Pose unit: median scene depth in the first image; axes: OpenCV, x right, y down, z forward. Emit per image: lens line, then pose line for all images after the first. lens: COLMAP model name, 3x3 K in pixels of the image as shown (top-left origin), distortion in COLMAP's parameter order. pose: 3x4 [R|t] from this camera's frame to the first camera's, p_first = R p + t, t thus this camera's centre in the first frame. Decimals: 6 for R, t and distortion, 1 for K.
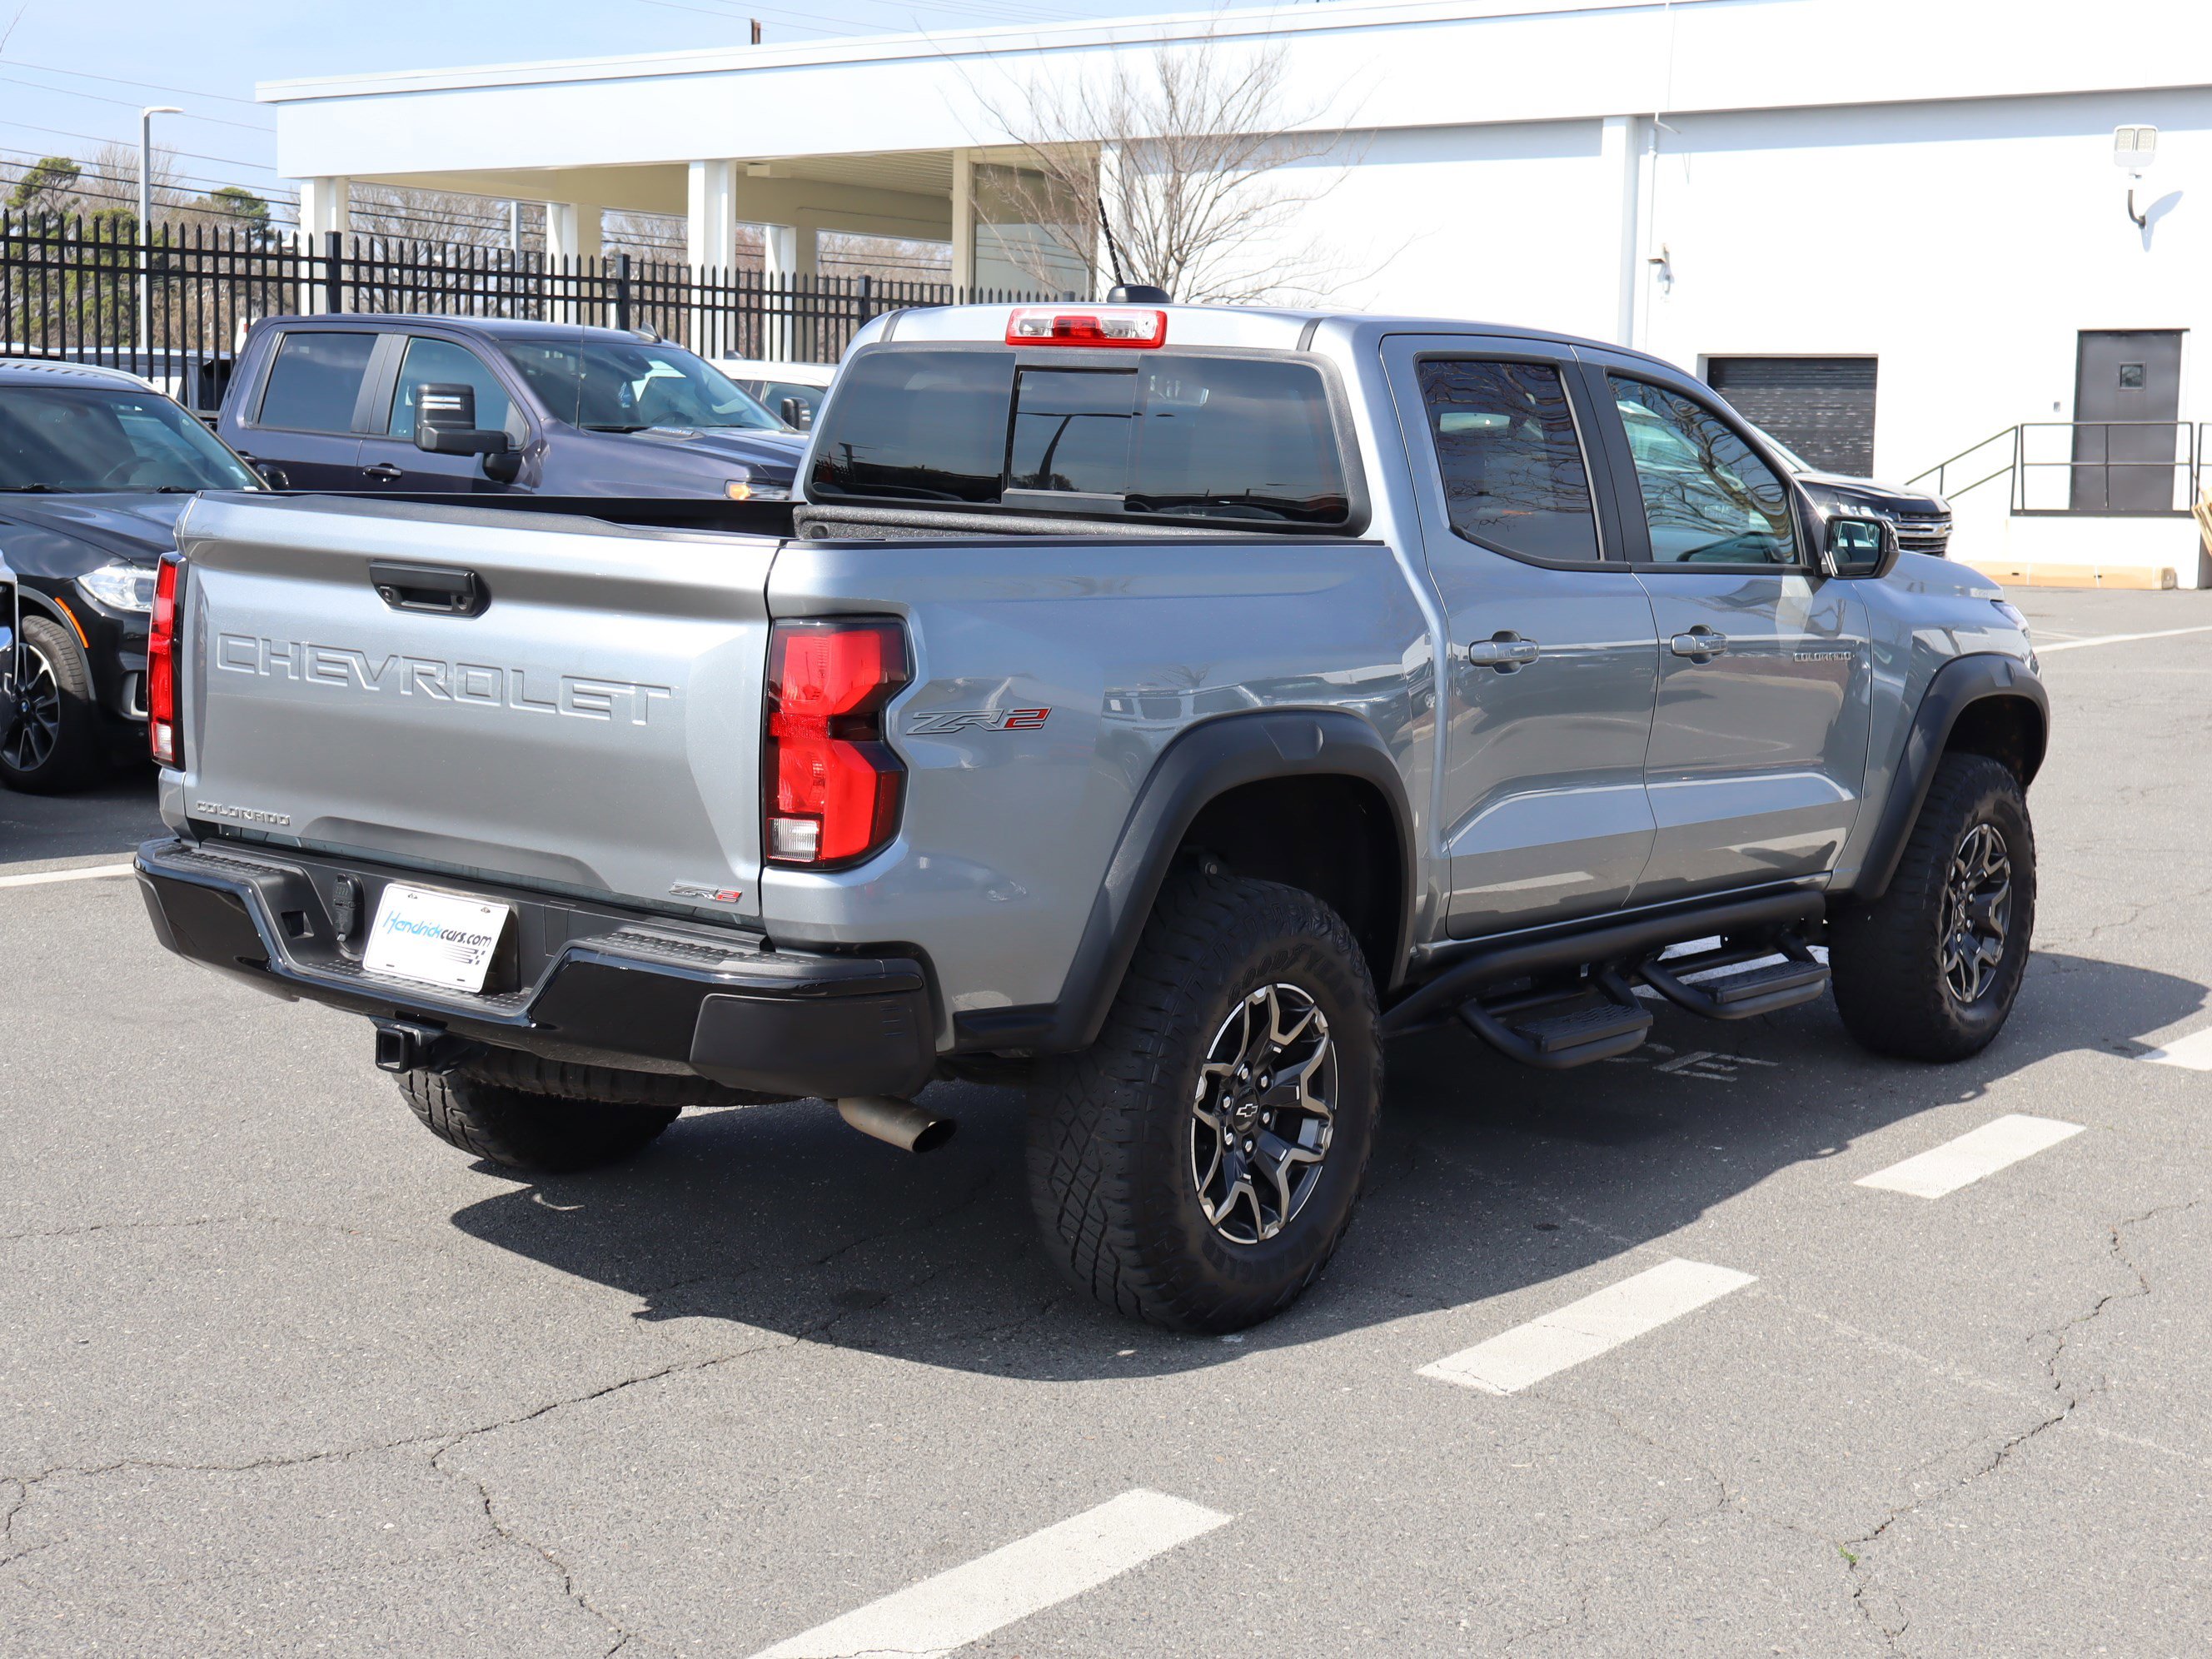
lens RADIAL K [[2954.8, 0, 1109.1], [0, 2954.8, 833.5], [0, 0, 1]] dist [0.015209, 0.047060]
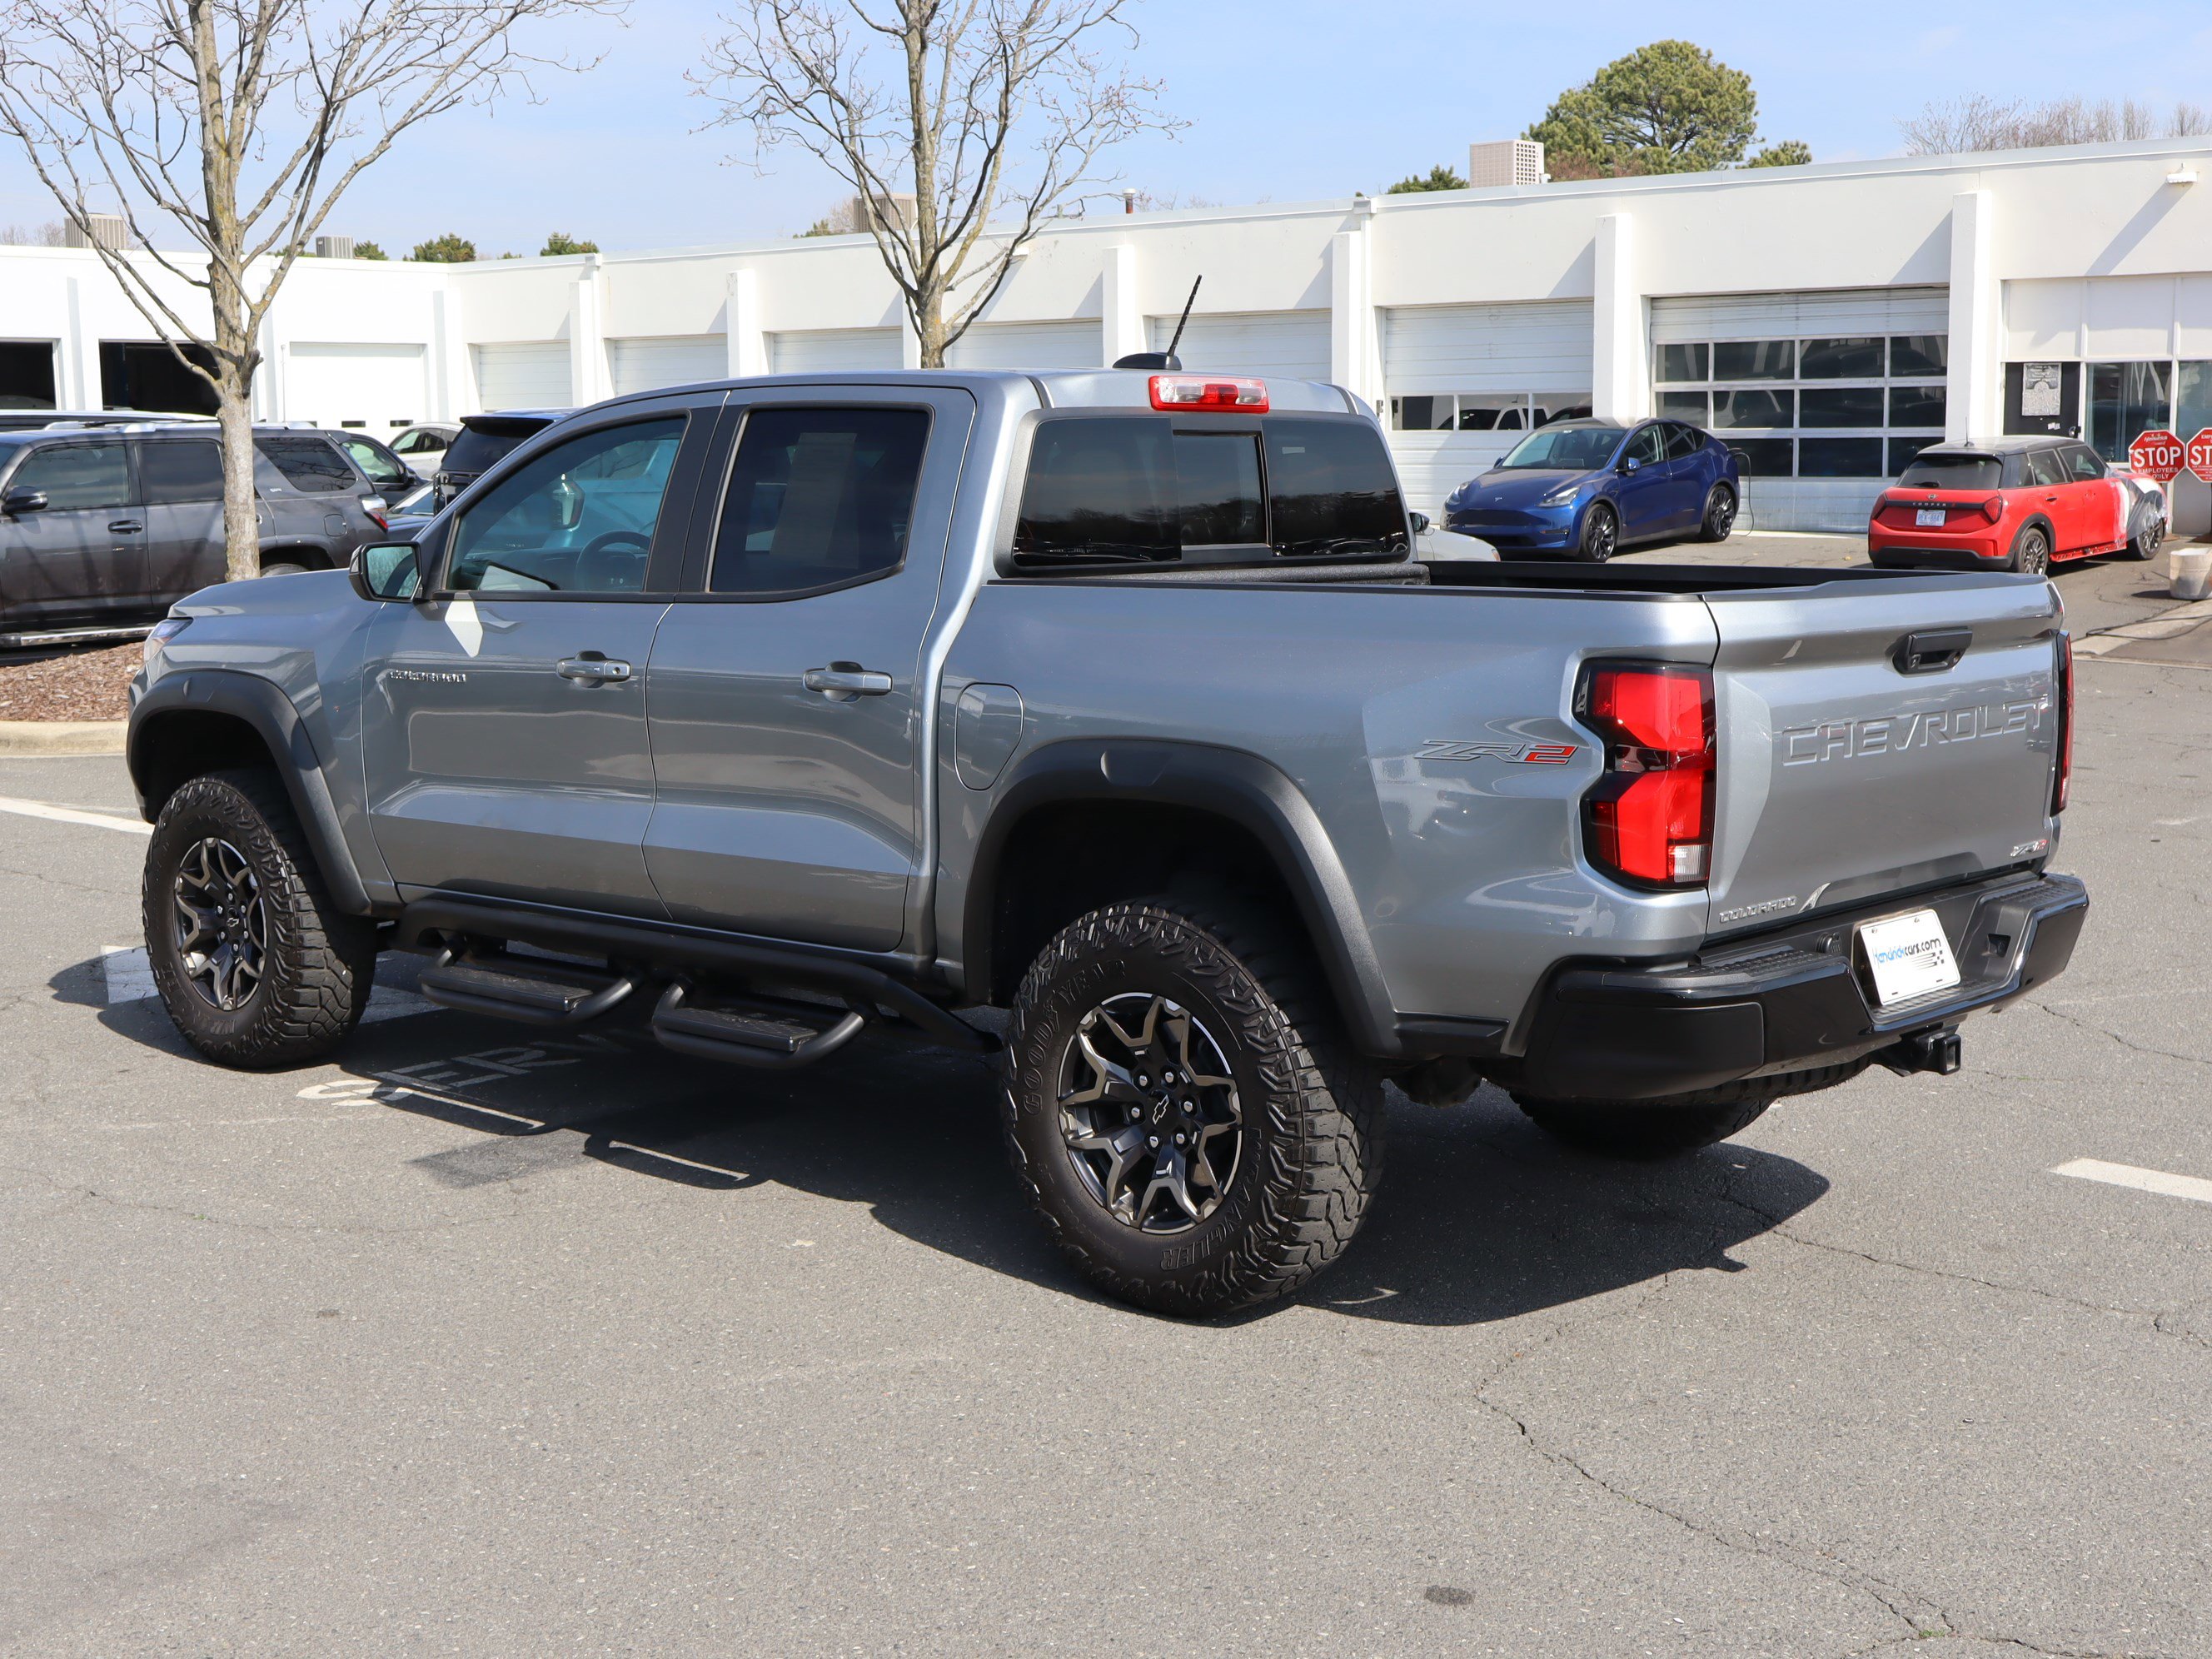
lens RADIAL K [[2662.6, 0, 1064.3], [0, 2662.6, 827.0], [0, 0, 1]] dist [0.012516, -0.008460]
pose [[0.161303, -0.169526, 0.972236, -0.797392], [0.144303, 0.978600, 0.146694, -0.132291], [-0.976298, 0.116634, 0.182314, 0.706811]]
